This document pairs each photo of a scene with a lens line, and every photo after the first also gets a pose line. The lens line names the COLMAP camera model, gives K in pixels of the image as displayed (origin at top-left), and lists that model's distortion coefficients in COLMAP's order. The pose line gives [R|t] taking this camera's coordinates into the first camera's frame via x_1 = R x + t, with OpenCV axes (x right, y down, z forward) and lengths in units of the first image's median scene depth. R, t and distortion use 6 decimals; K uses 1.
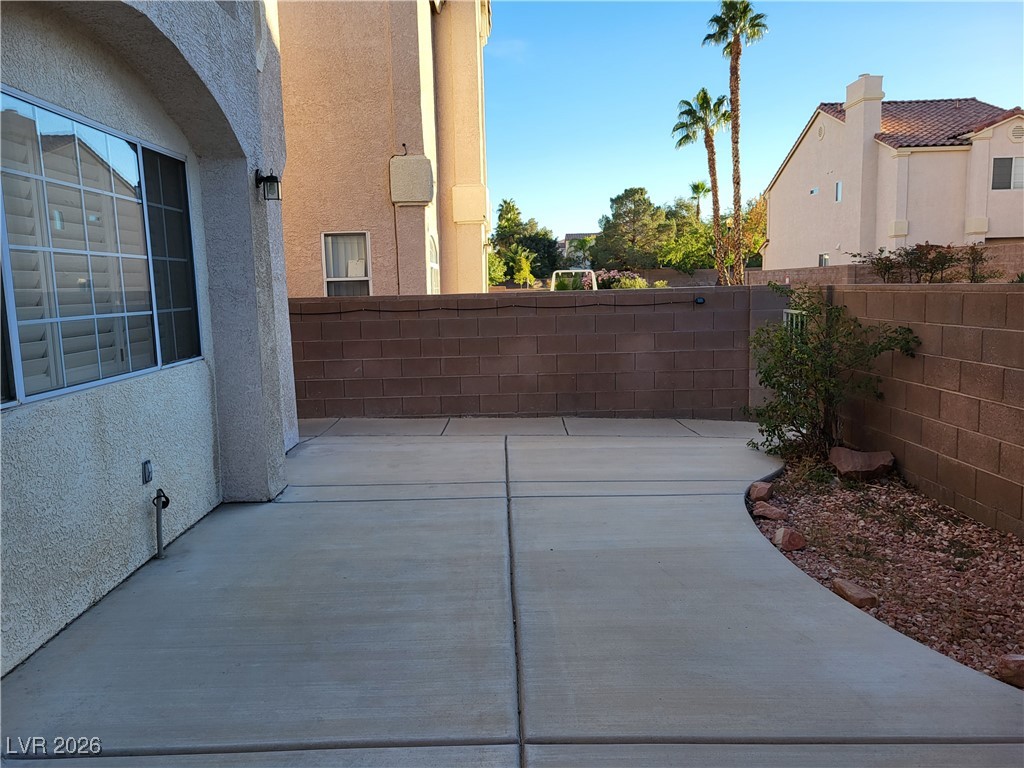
lens RADIAL K [[761.3, 0, 512.0], [0, 761.3, 384.0], [0, 0, 1]] dist [0.000801, 0.000384]
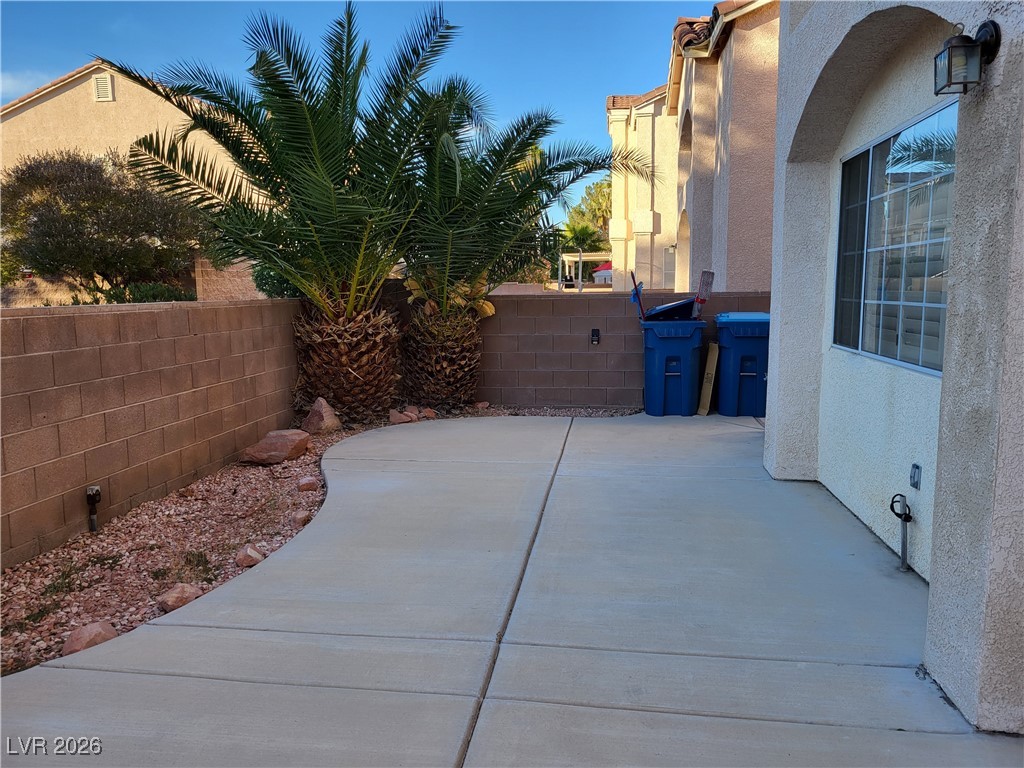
lens RADIAL K [[761.3, 0, 512.0], [0, 761.3, 384.0], [0, 0, 1]] dist [0.000801, 0.000384]
pose [[-0.987606, 0.021027, 0.155542, -0.136945], [0.059232, 0.967641, 0.245282, -0.238478], [-0.145351, 0.251455, -0.956893, 1.854074]]
